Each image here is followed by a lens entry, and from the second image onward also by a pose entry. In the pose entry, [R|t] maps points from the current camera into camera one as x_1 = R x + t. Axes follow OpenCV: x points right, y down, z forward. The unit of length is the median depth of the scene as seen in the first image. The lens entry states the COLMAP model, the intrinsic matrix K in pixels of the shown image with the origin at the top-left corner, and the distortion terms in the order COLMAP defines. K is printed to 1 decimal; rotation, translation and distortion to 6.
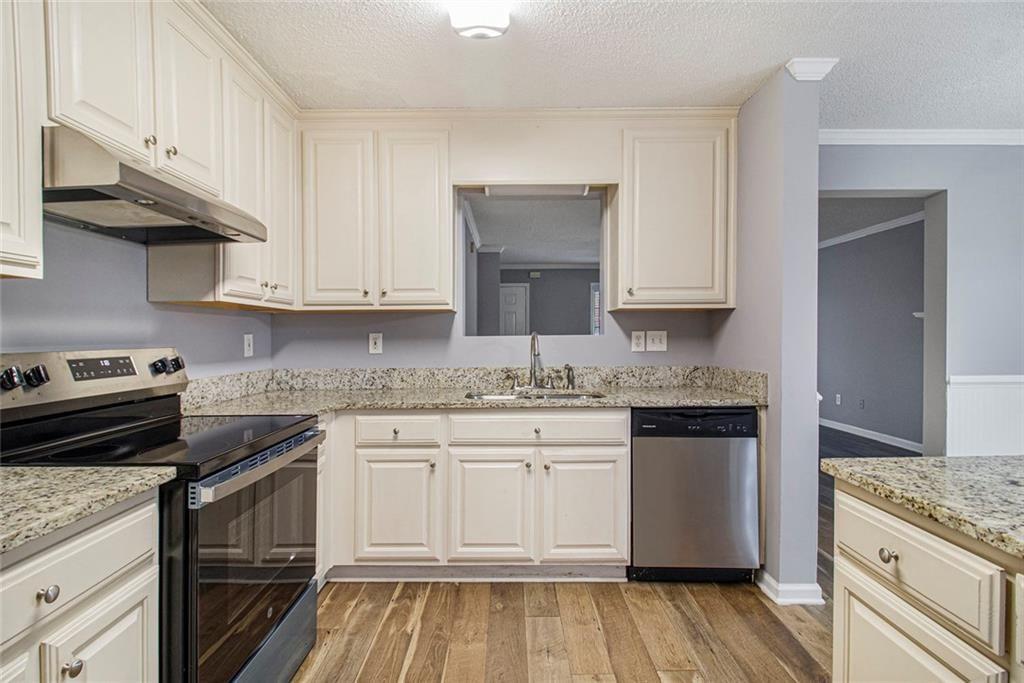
lens RADIAL K [[498.4, 0, 506.1], [0, 498.4, 337.8], [0, 0, 1]] dist [-0.011087, -0.001596]
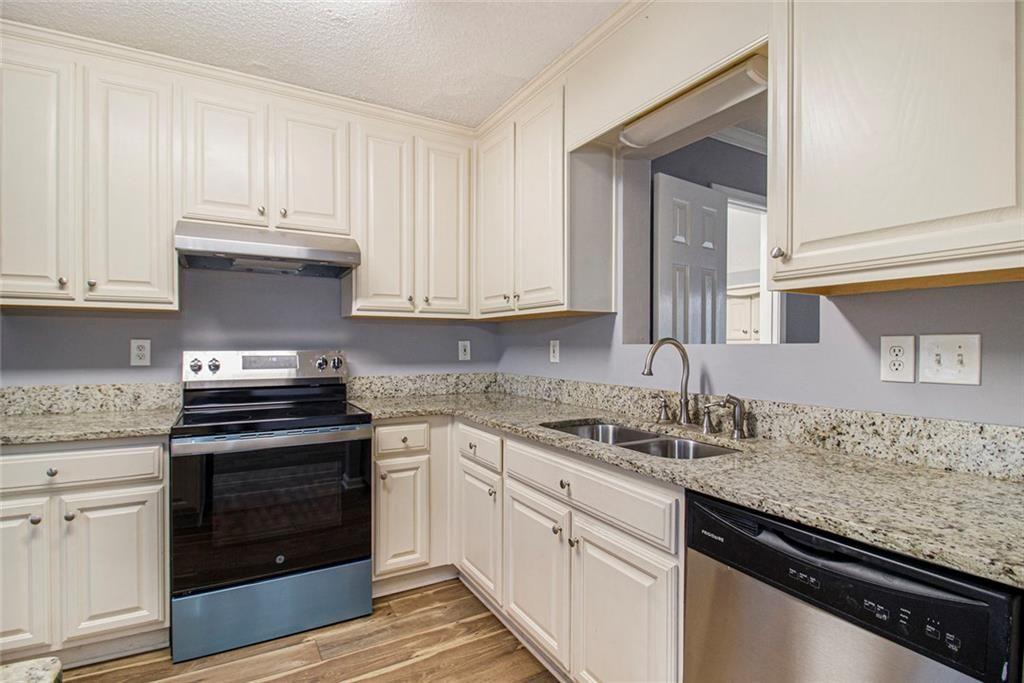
lens RADIAL K [[498.4, 0, 506.1], [0, 498.4, 348.8], [0, 0, 1]] dist [-0.011087, -0.001596]
pose [[0.480382, 0.016411, -0.876906, 0.553667], [-0.007744, 0.999865, 0.014470, -0.006502], [0.877025, -0.000161, 0.480444, 0.542426]]
